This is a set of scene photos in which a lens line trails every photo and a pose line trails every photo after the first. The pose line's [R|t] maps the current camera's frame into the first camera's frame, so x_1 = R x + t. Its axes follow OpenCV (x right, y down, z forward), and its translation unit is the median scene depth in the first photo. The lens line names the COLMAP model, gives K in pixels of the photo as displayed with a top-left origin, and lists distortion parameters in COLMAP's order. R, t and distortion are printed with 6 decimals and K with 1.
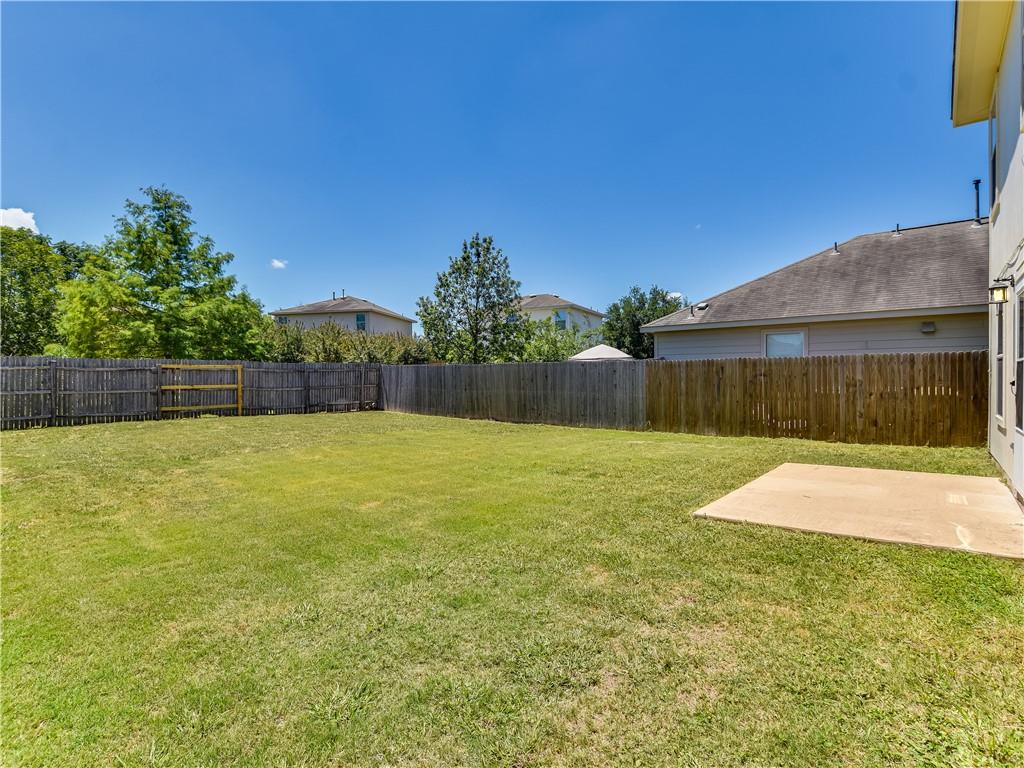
lens RADIAL K [[511.2, 0, 512.0], [0, 511.2, 384.0], [0, 0, 1]] dist [-0.032698, 0.002875]
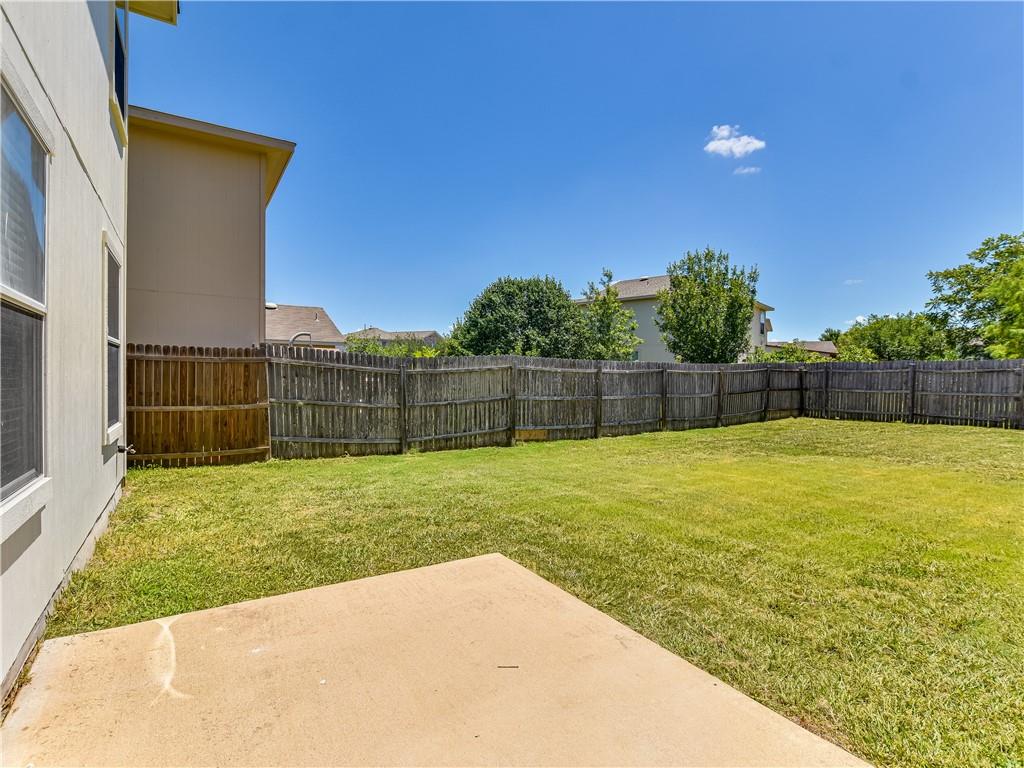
lens RADIAL K [[511.2, 0, 512.0], [0, 511.2, 384.0], [0, 0, 1]] dist [-0.032698, 0.002875]
pose [[-0.292277, 0.012419, -0.956253, 0.399284], [-0.023342, 0.999525, 0.020115, -0.002972], [0.956049, 0.028200, -0.291848, 0.461347]]
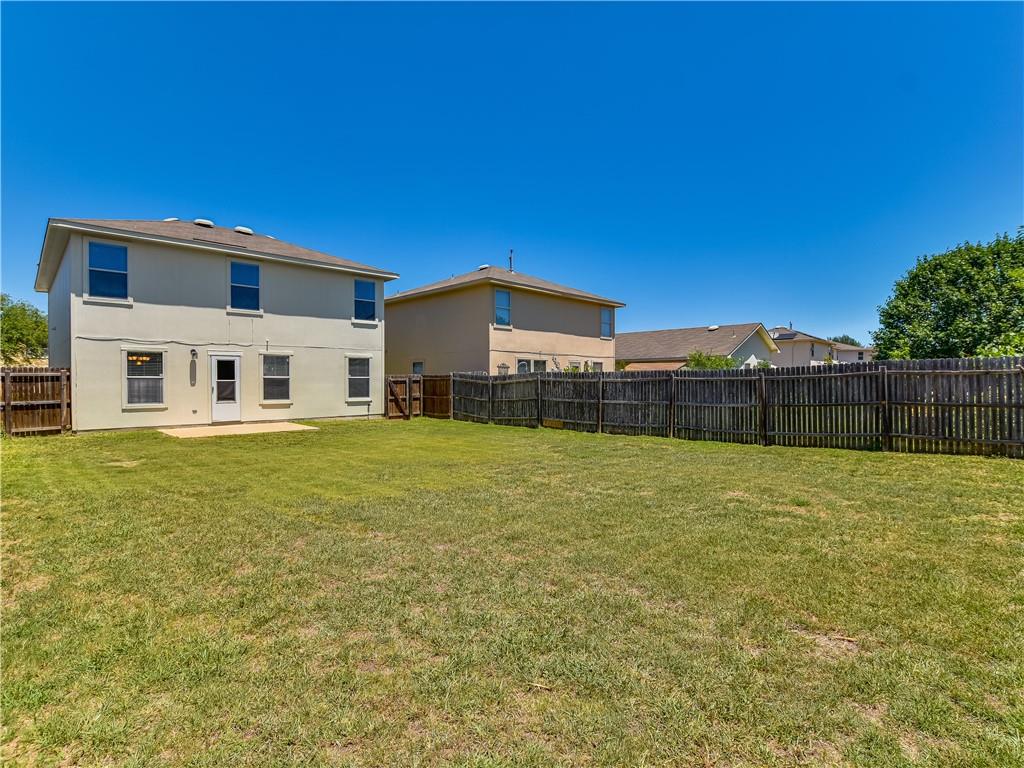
lens RADIAL K [[506.0, 0, 514.3], [0, 506.0, 385.0], [0, 0, 1]] dist [-0.033086, 0.002840]
pose [[-0.996965, 0.005811, 0.077640, -0.397500], [0.007608, 0.999710, 0.022869, -0.027707], [-0.077485, 0.023391, -0.996719, 1.477212]]
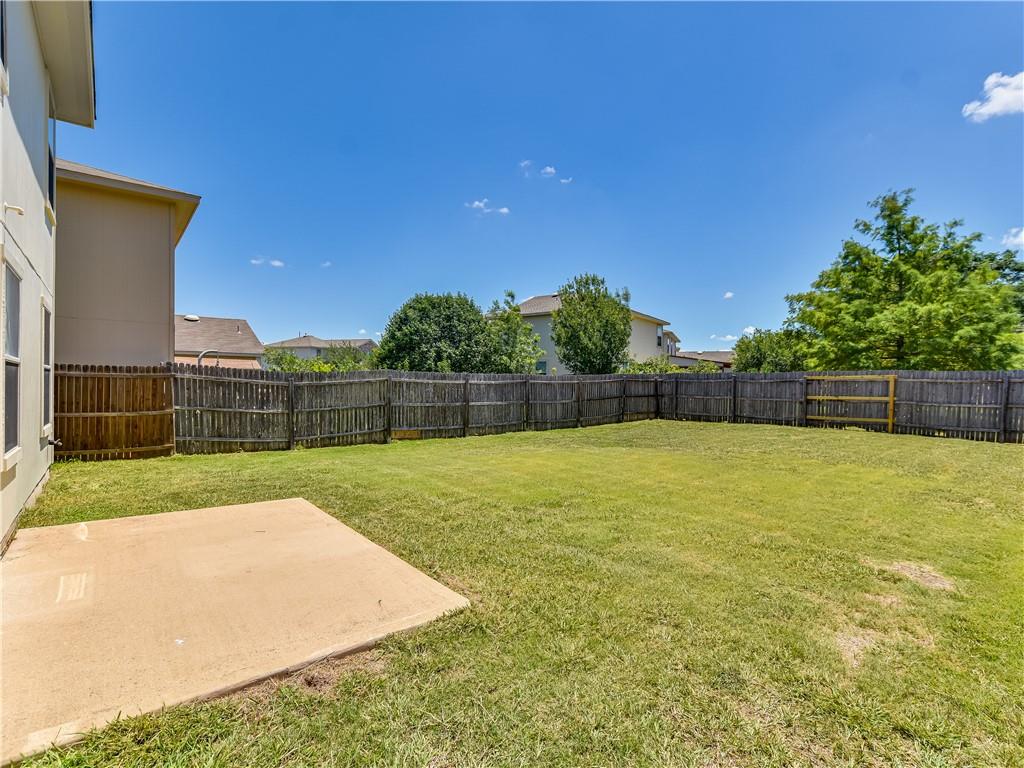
lens RADIAL K [[505.4, 0, 512.0], [0, 505.4, 384.0], [0, 0, 1]] dist [-0.020312, 0.001684]
pose [[-0.185998, 0.000849, -0.982550, 0.547114], [-0.022105, 0.999743, 0.005049, -0.014768], [0.982301, 0.022658, -0.185932, 0.642695]]
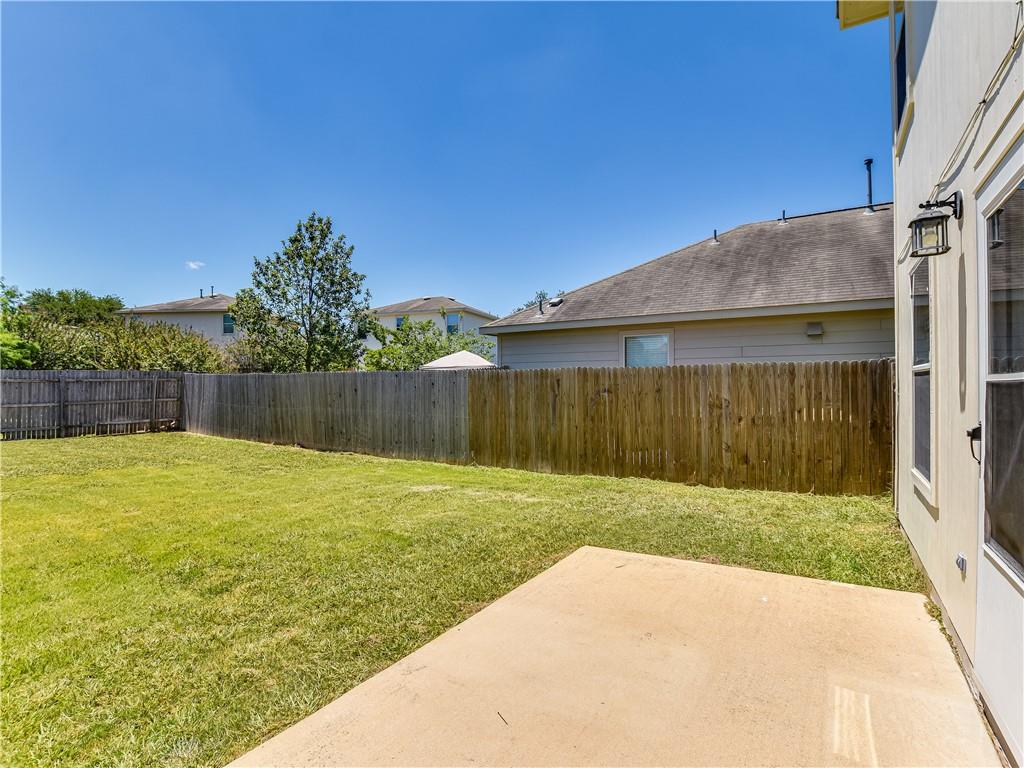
lens RADIAL K [[511.2, 0, 512.0], [0, 511.2, 384.0], [0, 0, 1]] dist [-0.032698, 0.002875]
pose [[0.990358, 0.002564, 0.138508, 0.216399], [-0.000377, 0.999875, -0.015813, -0.013603], [-0.138531, 0.015608, 0.990235, 0.243124]]
